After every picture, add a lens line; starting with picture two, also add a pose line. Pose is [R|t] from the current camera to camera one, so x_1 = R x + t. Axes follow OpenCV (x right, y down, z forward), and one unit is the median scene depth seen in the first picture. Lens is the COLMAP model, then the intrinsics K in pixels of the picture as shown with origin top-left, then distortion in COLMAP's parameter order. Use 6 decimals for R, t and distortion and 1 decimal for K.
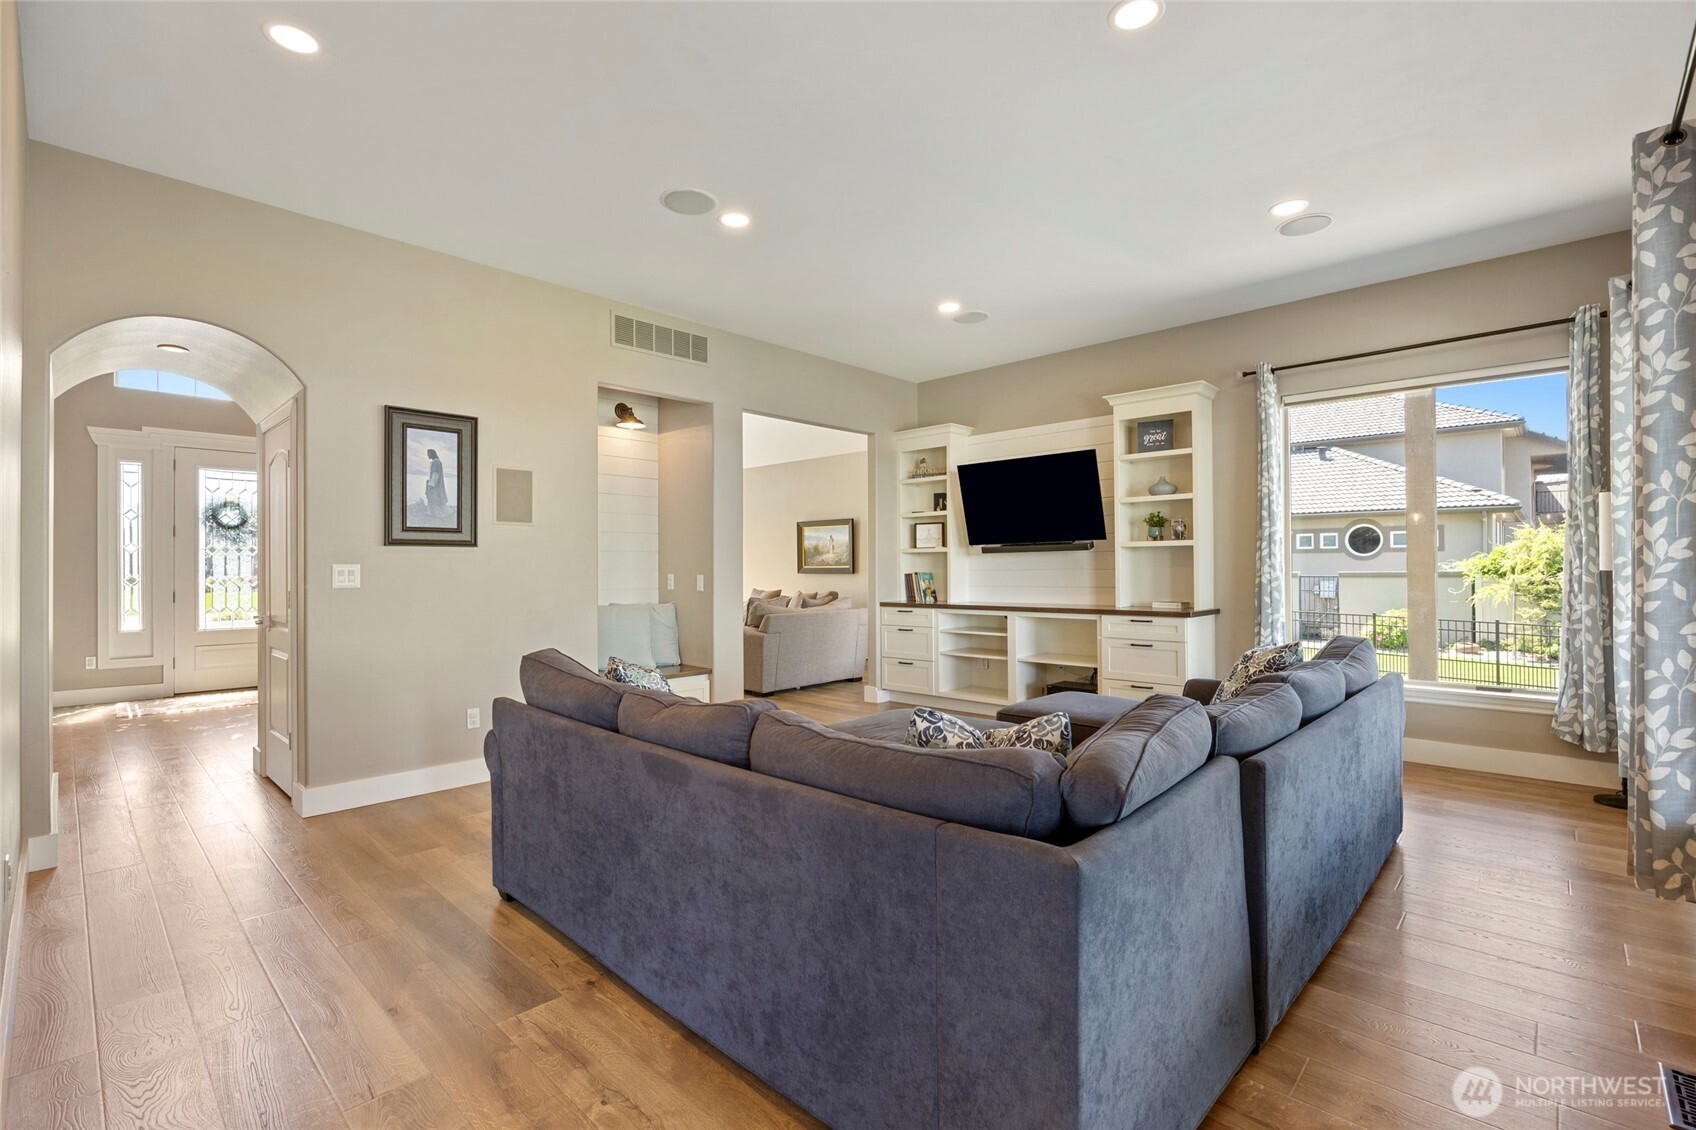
lens RADIAL K [[762.6, 0, 856.9], [0, 762.6, 559.7], [0, 0, 1]] dist [-0.011726, 0.000155]
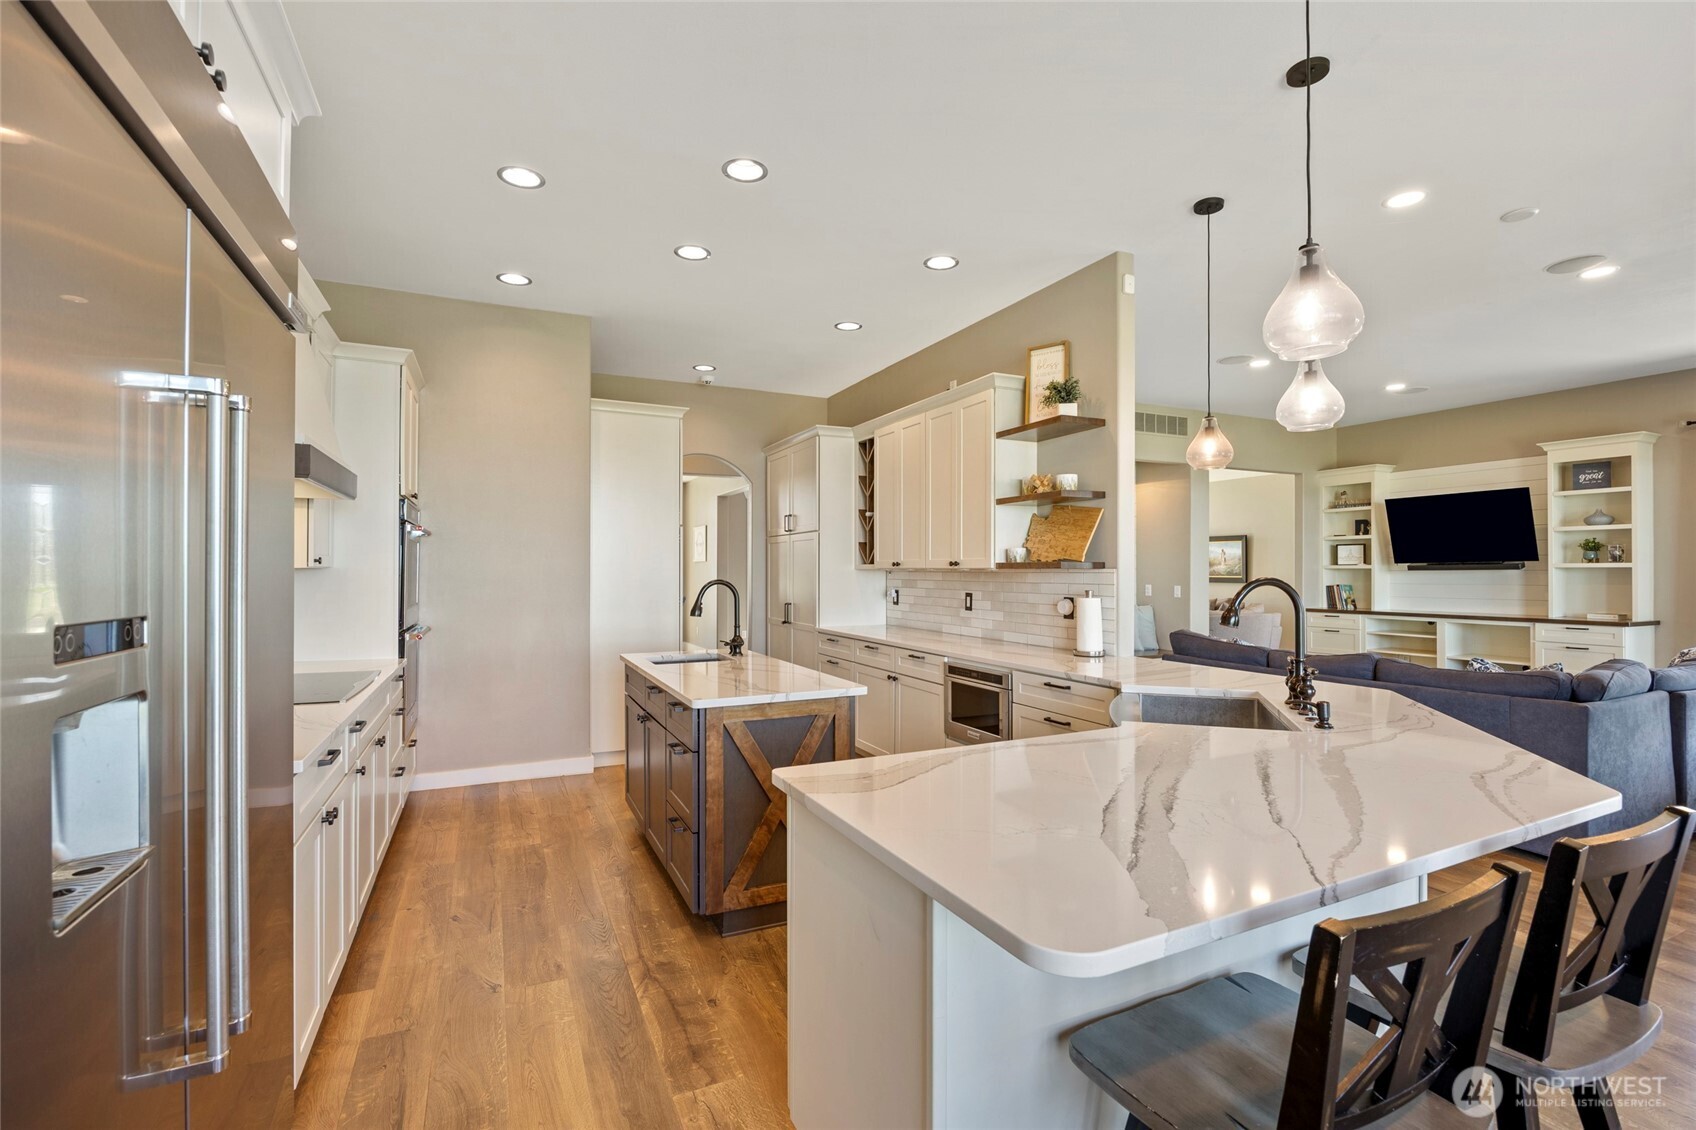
lens RADIAL K [[762.6, 0, 847.2], [0, 762.6, 566.9], [0, 0, 1]] dist [-0.011726, 0.000155]
pose [[0.928063, 0.005116, -0.372389, -0.243699], [-0.002517, 0.999969, 0.007465, -0.023279], [0.372416, -0.005991, 0.928047, -0.519729]]
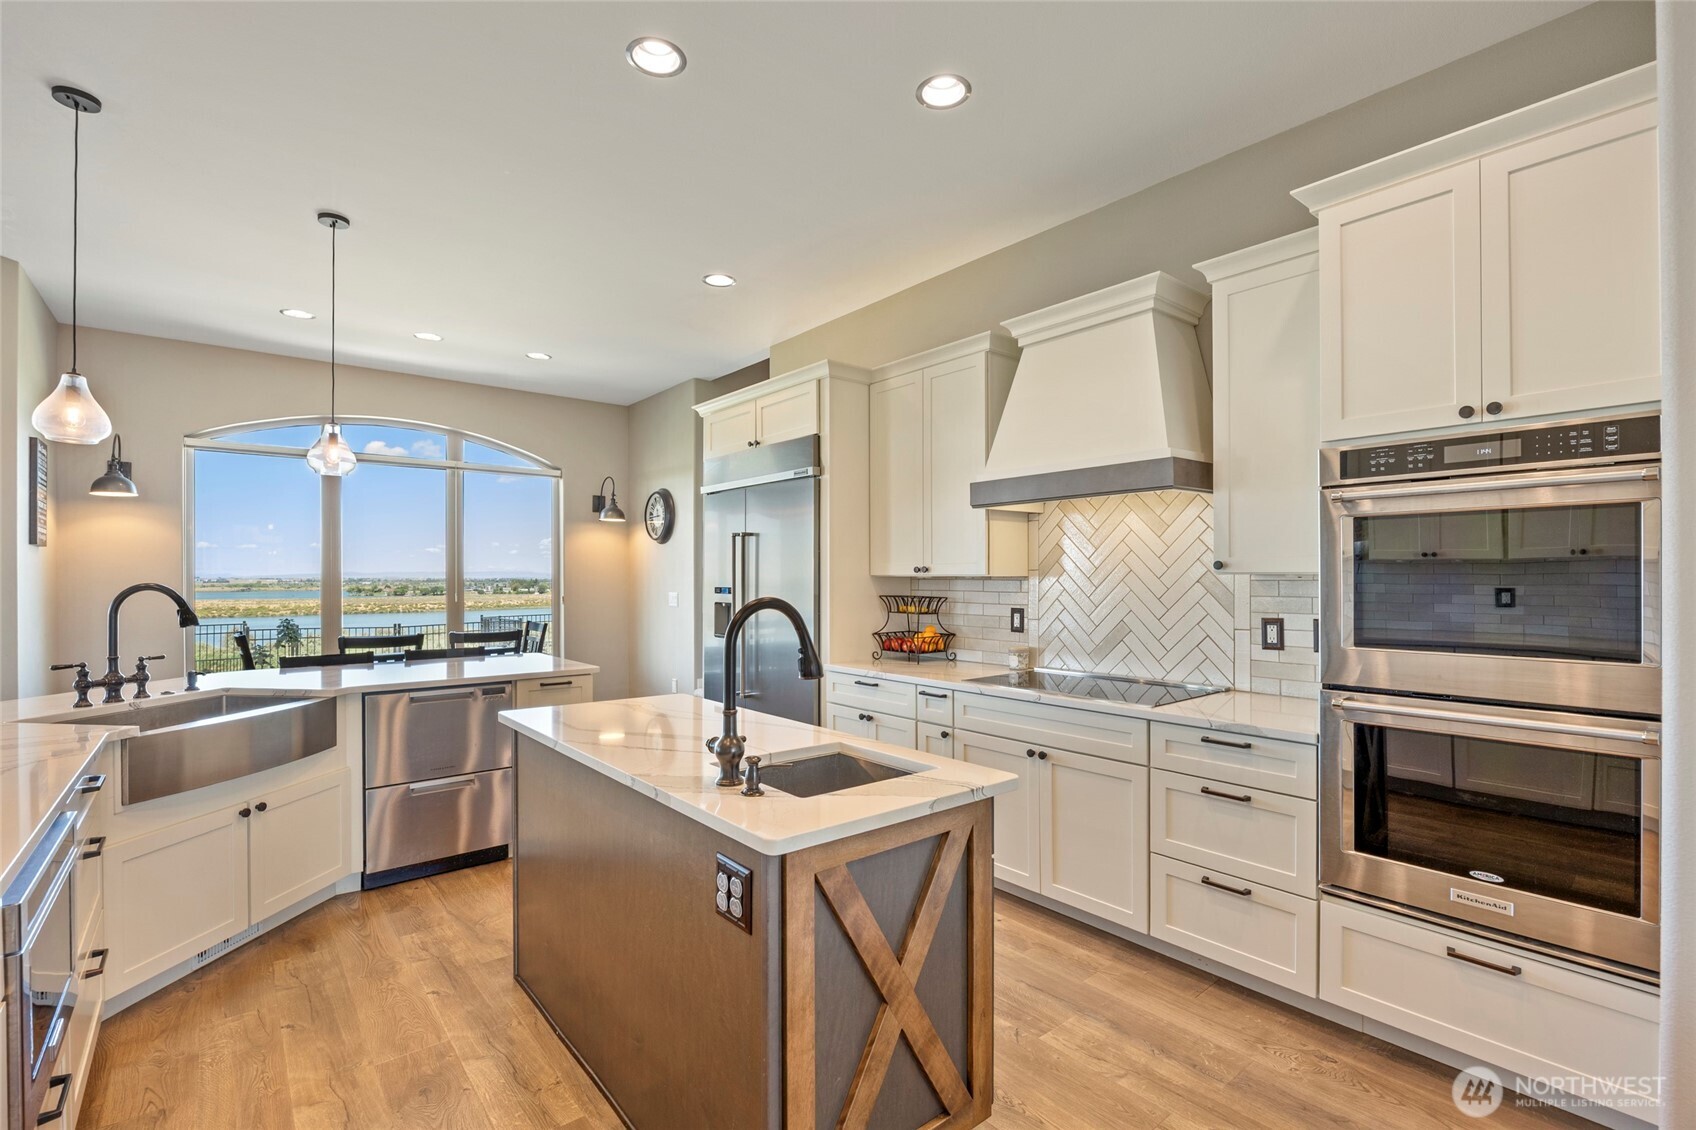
lens RADIAL K [[762.6, 0, 843.5], [0, 762.6, 577.9], [0, 0, 1]] dist [-0.011726, 0.000155]
pose [[-0.991739, 0.007804, 0.128032, -0.675278], [0.006243, 0.999901, -0.012595, -0.009707], [-0.128118, -0.011691, -0.991690, 0.367687]]
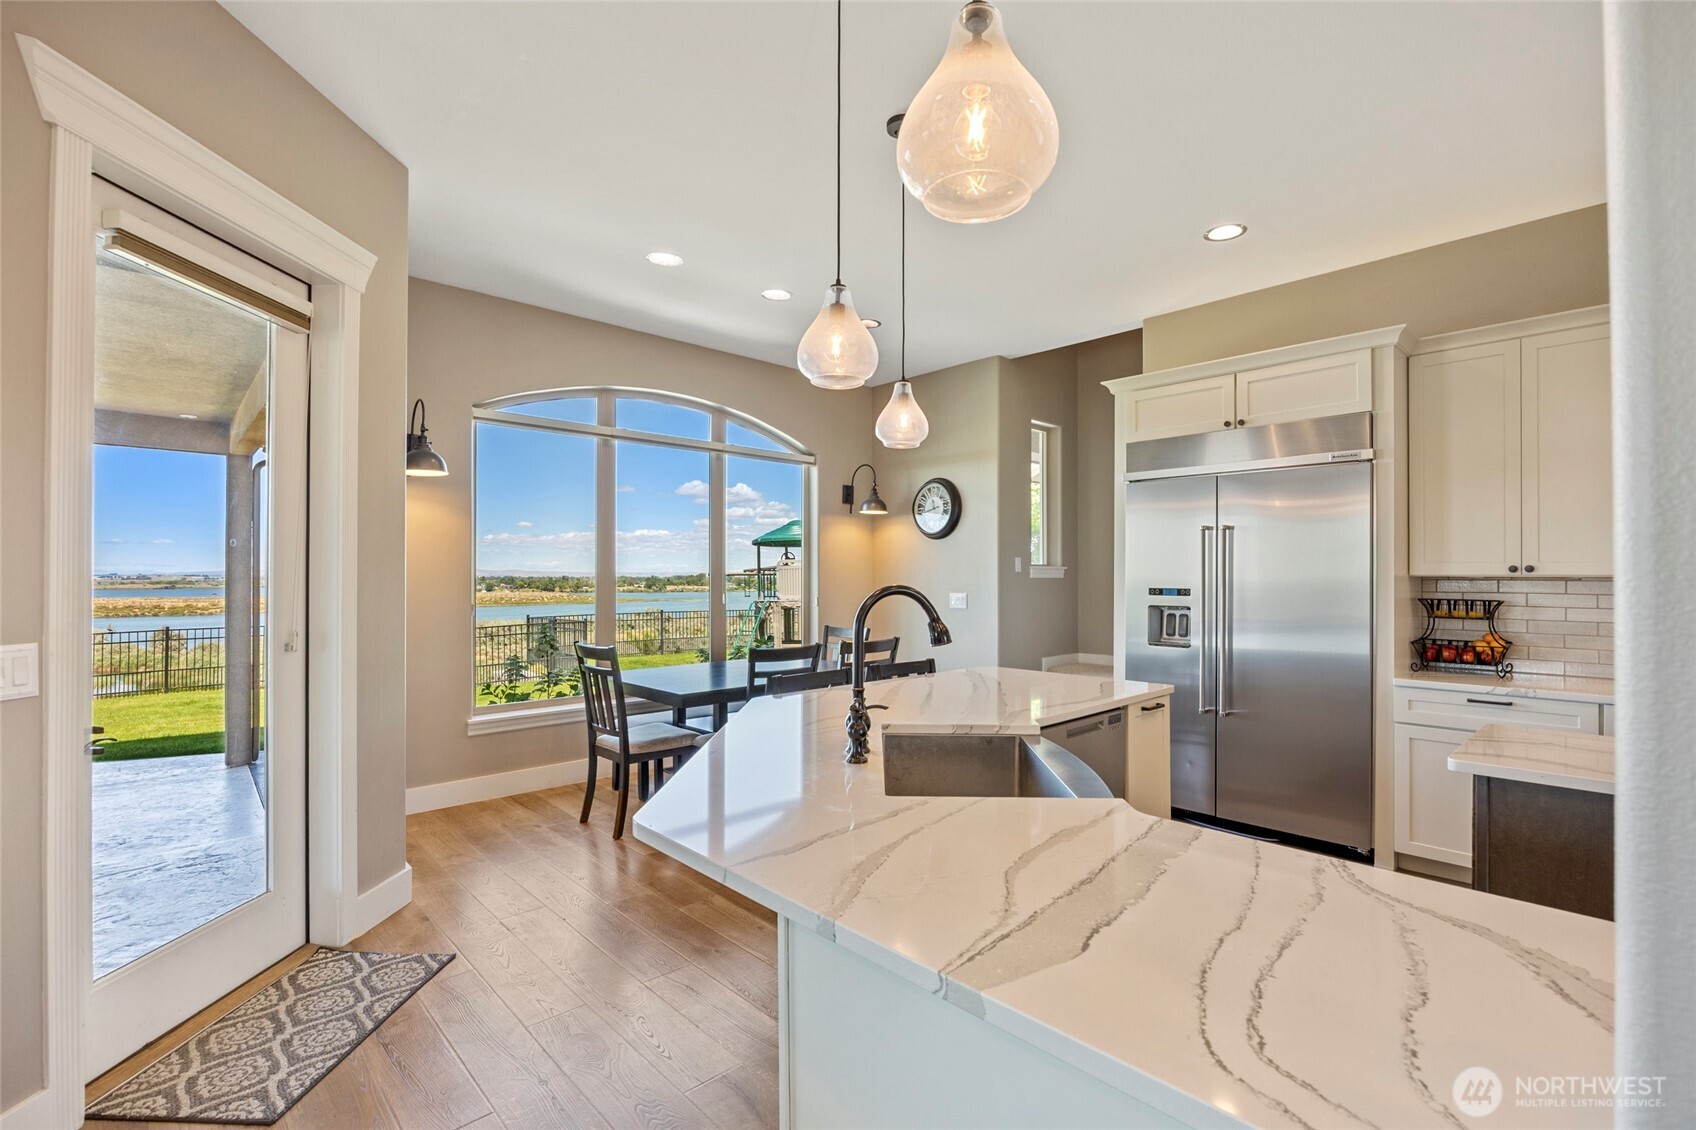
lens RADIAL K [[762.6, 0, 849.7], [0, 762.6, 570.8], [0, 0, 1]] dist [-0.011726, 0.000155]
pose [[-0.998061, 0.005555, 0.061991, -0.185471], [0.004357, 0.999801, -0.019446, -0.014716], [-0.062087, -0.019138, -0.997887, 0.300058]]
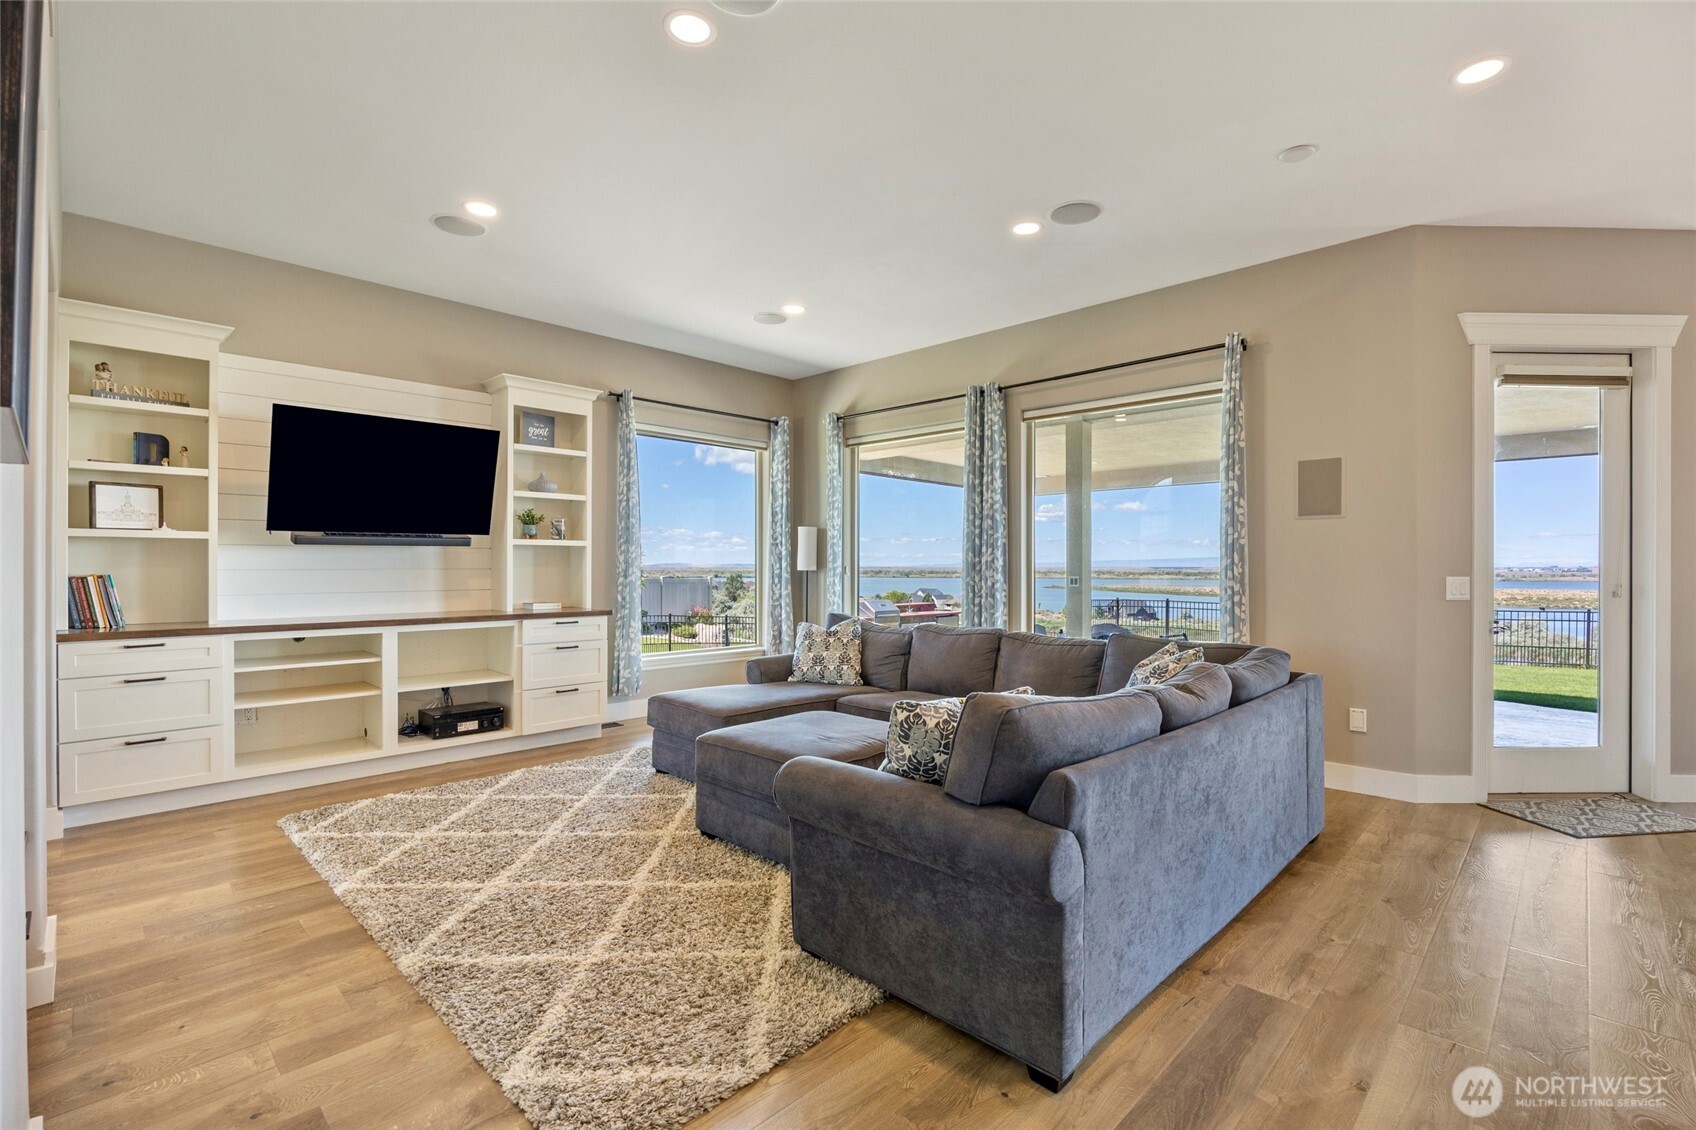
lens RADIAL K [[762.6, 0, 843.6], [0, 762.6, 568.0], [0, 0, 1]] dist [-0.011726, 0.000155]
pose [[0.019680, 0.004123, 0.999798, -0.534653], [-0.013771, 0.999898, -0.003853, 0.008831], [-0.999711, -0.013693, 0.019735, 0.569812]]
